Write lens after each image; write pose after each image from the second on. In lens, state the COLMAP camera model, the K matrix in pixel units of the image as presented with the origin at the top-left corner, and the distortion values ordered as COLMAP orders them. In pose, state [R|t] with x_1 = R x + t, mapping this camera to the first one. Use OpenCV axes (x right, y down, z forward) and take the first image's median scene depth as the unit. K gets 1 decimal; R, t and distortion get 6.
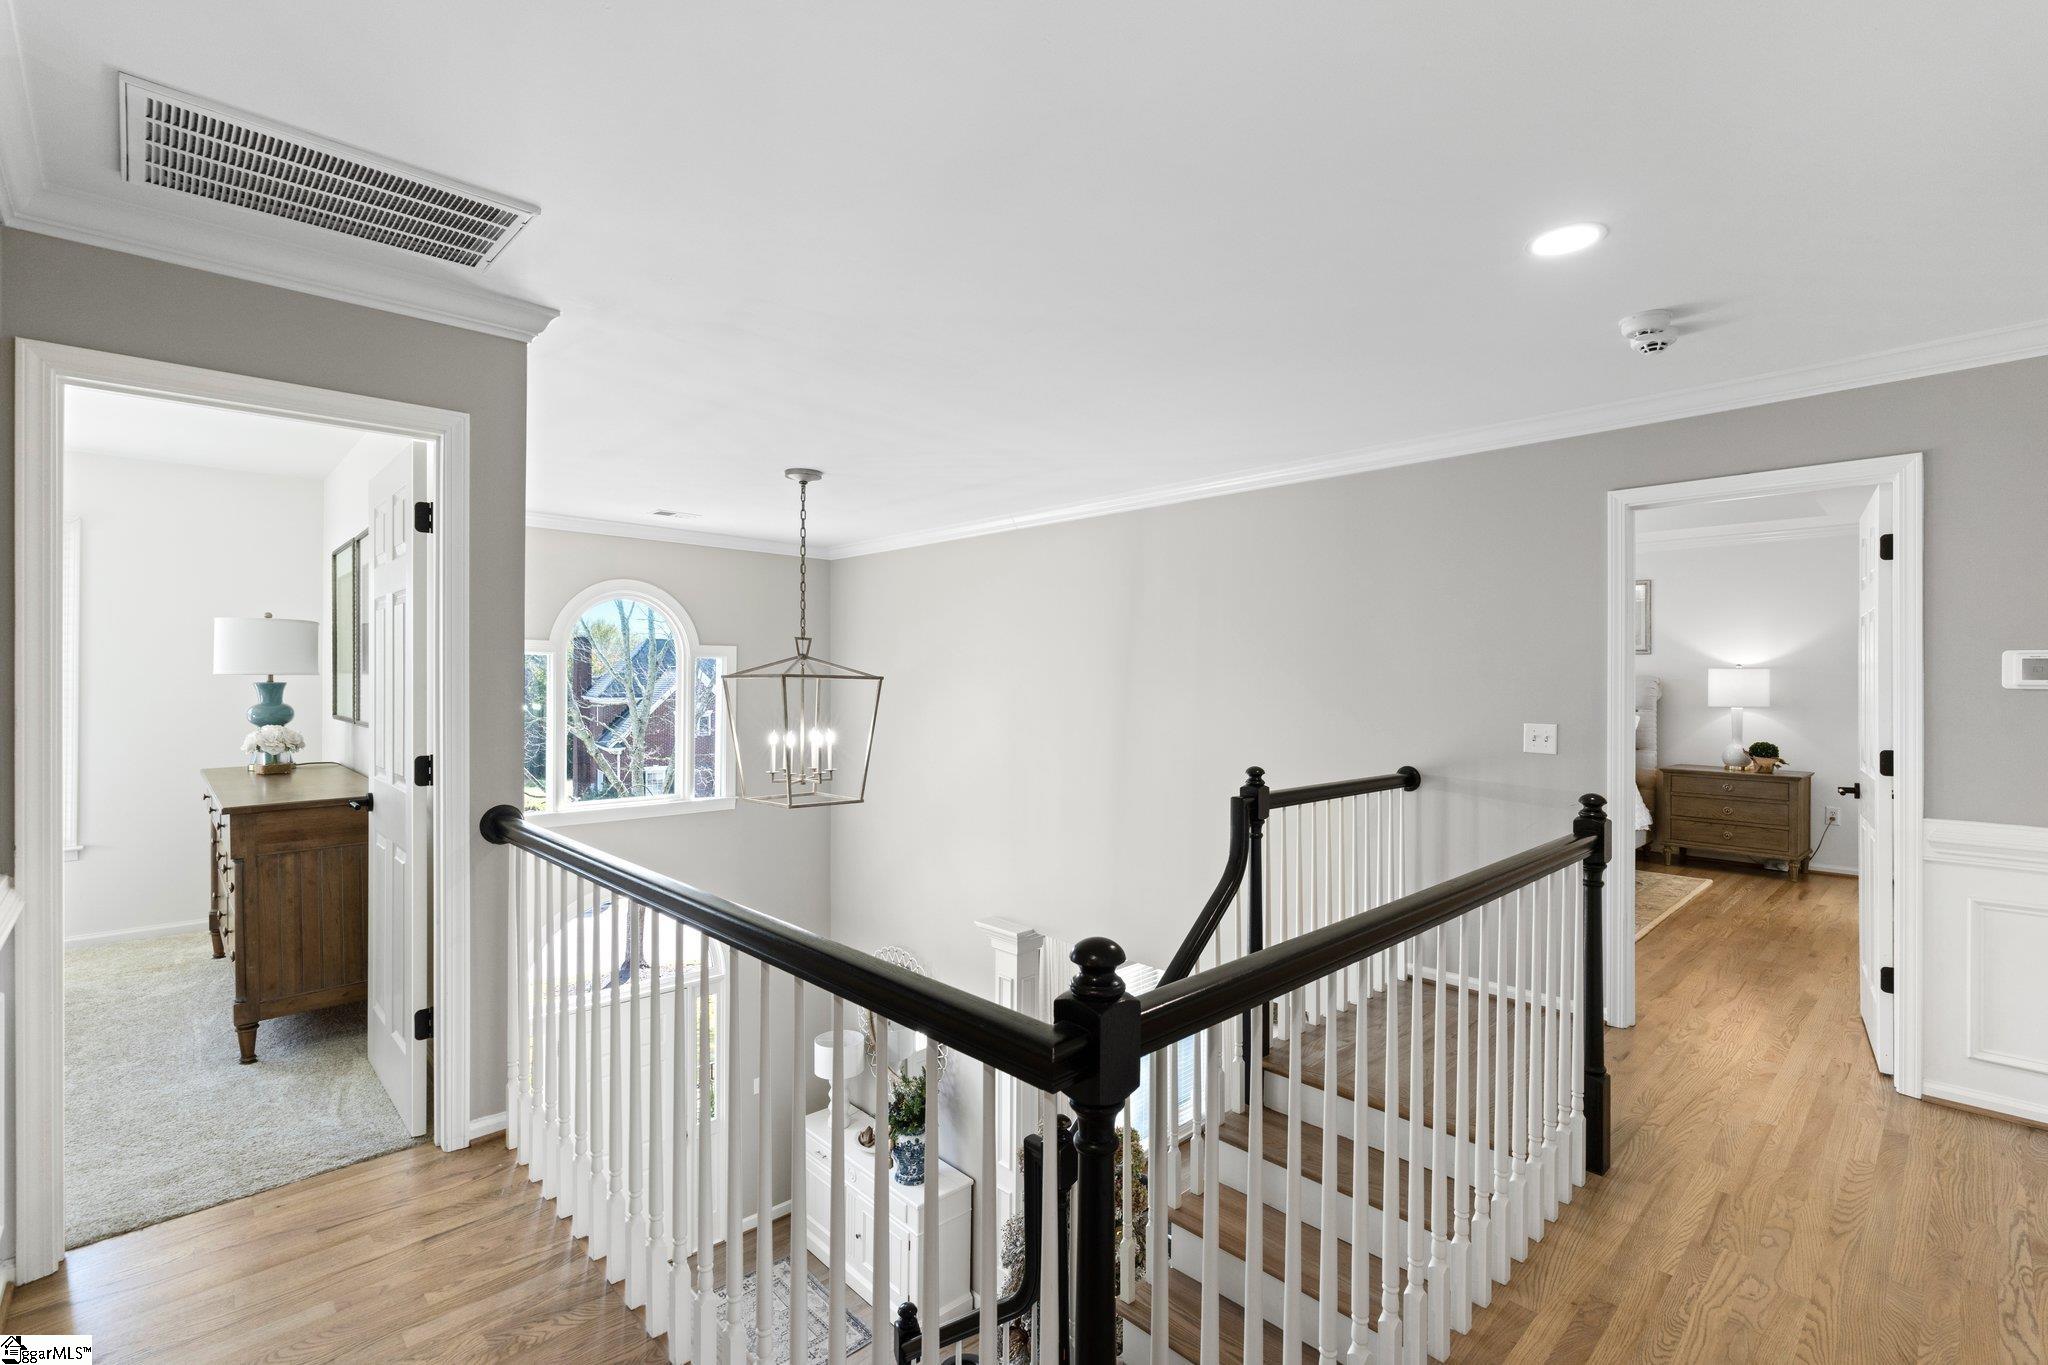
lens RADIAL K [[922.7, 0, 1016.5], [0, 922.7, 679.0], [0, 0, 1]] dist [0.002268, 0.000319]
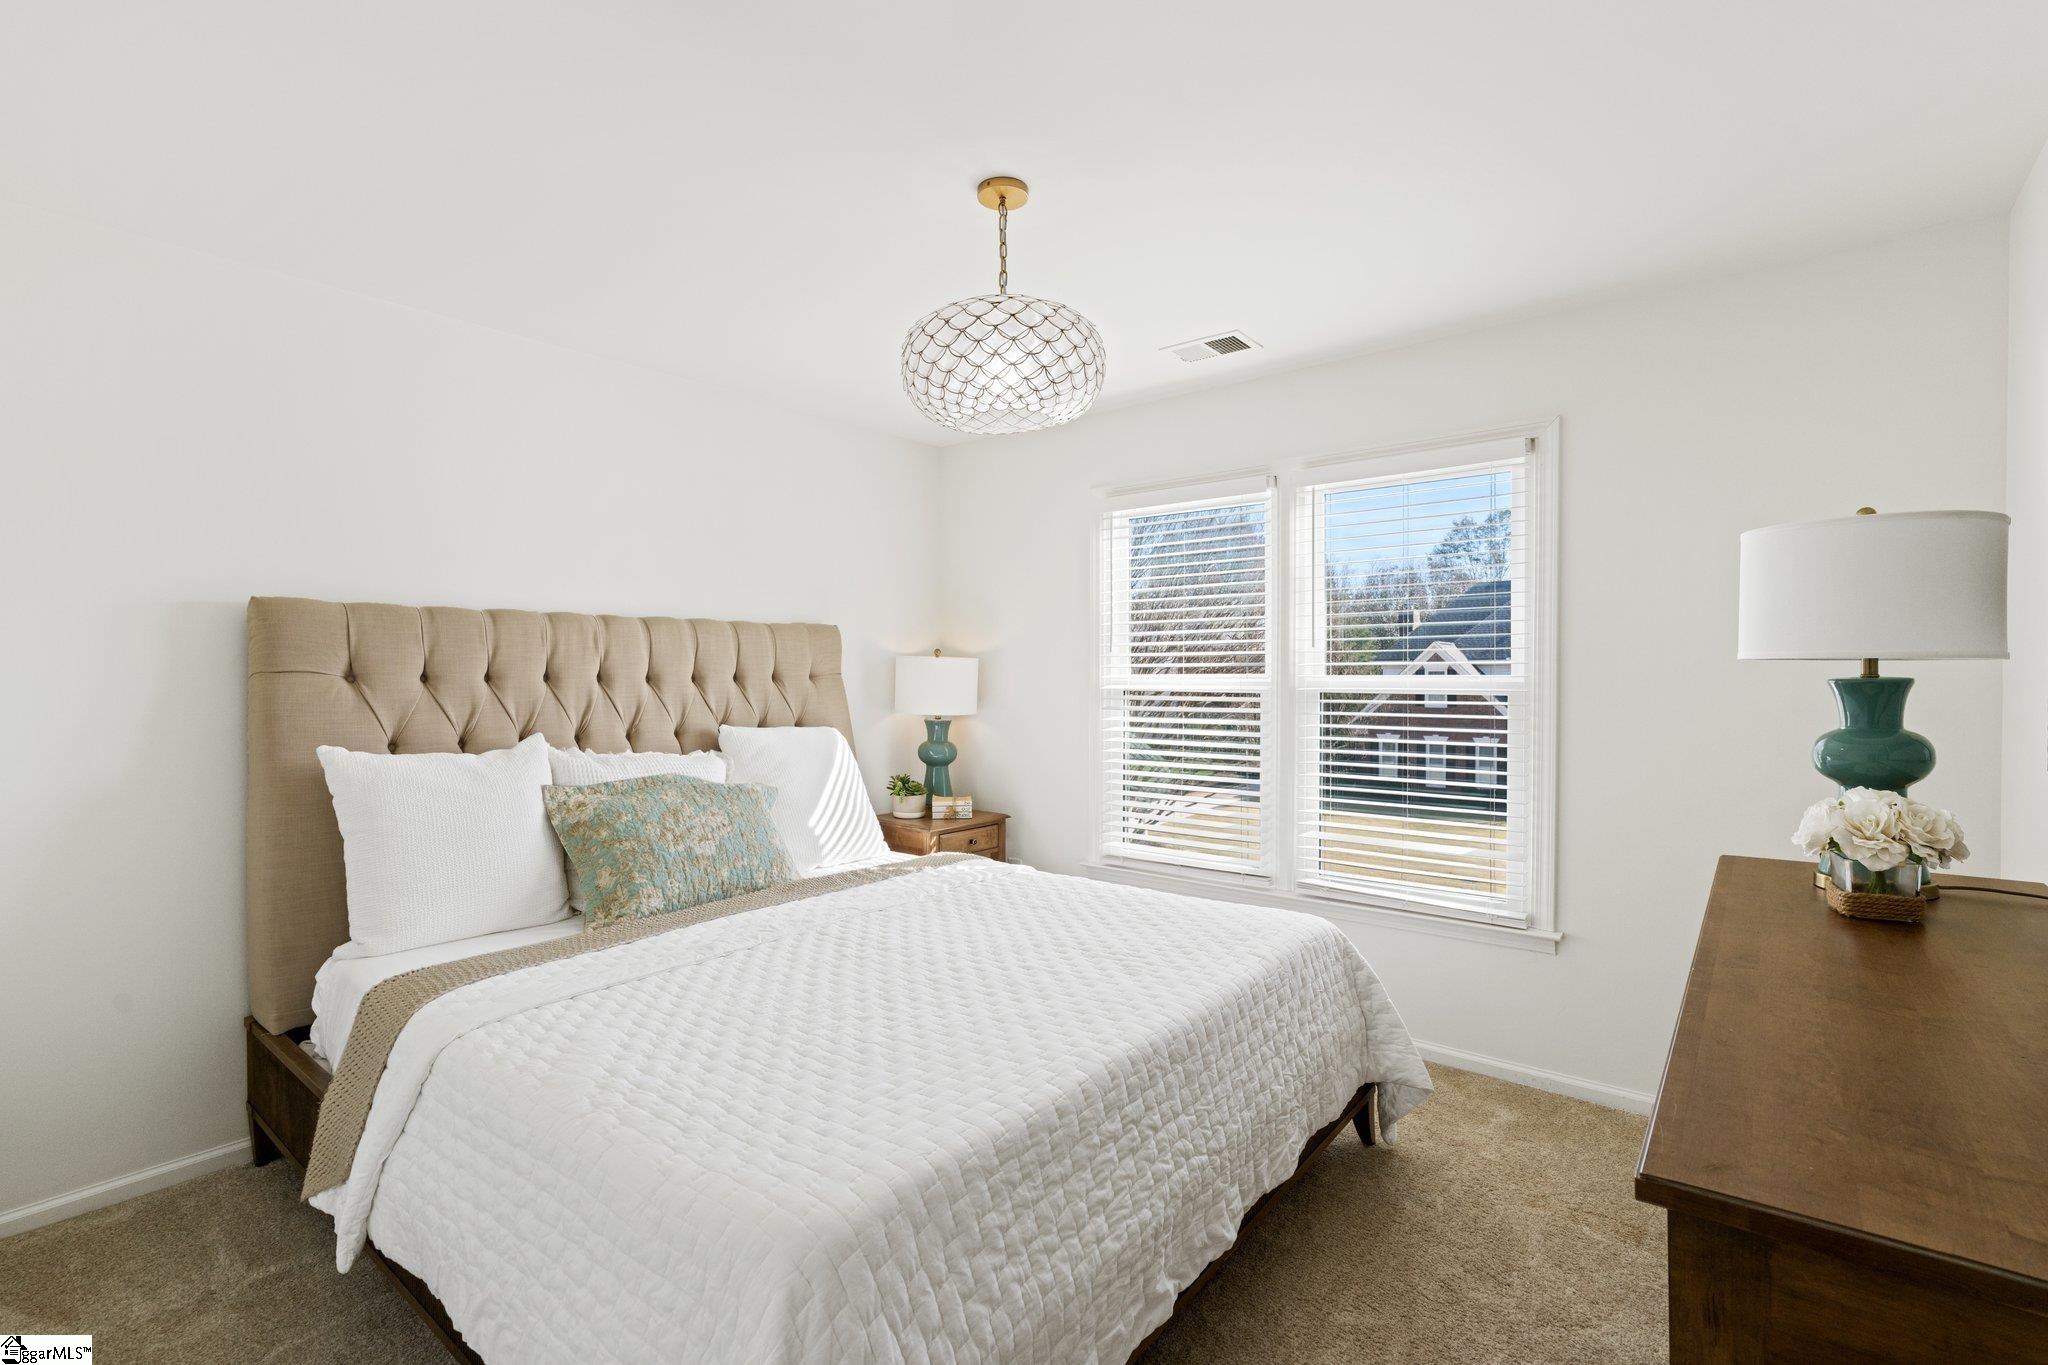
lens RADIAL K [[922.7, 0, 1015.8], [0, 922.7, 673.9], [0, 0, 1]] dist [0.002268, 0.000319]
pose [[0.129746, 0.003247, -0.991542, -0.460475], [0.000875, 0.999994, 0.003389, 0.000567], [0.991547, -0.001308, 0.129742, 0.583963]]
